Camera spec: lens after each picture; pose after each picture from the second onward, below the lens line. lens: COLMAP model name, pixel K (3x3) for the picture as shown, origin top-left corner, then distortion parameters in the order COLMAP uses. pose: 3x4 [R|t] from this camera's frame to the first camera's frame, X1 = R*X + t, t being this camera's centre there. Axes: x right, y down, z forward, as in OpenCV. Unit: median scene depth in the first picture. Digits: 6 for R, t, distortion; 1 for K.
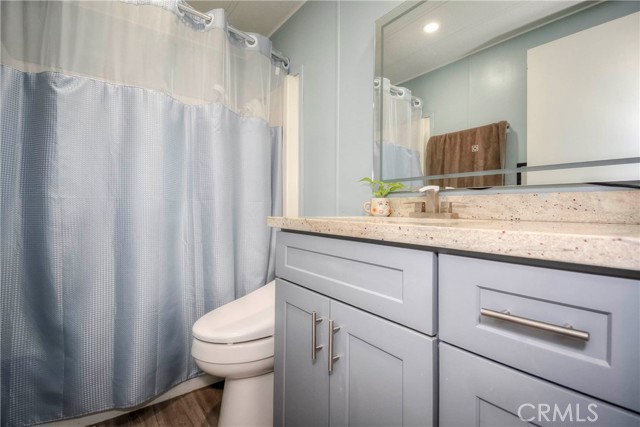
lens RADIAL K [[286.6, 0, 320.0], [0, 286.6, 213.5], [0, 0, 1]] dist [0.023968, -0.022589]
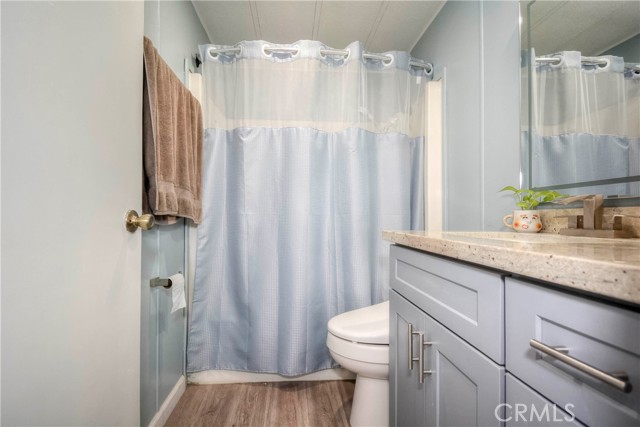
lens RADIAL K [[297.4, 0, 319.8], [0, 297.4, 227.3], [0, 0, 1]] dist [0.023693, -0.024703]
pose [[0.845017, 0.015153, -0.534525, 0.170463], [-0.010114, 0.999872, 0.012357, -0.009351], [0.534644, -0.005036, 0.845062, -0.050273]]
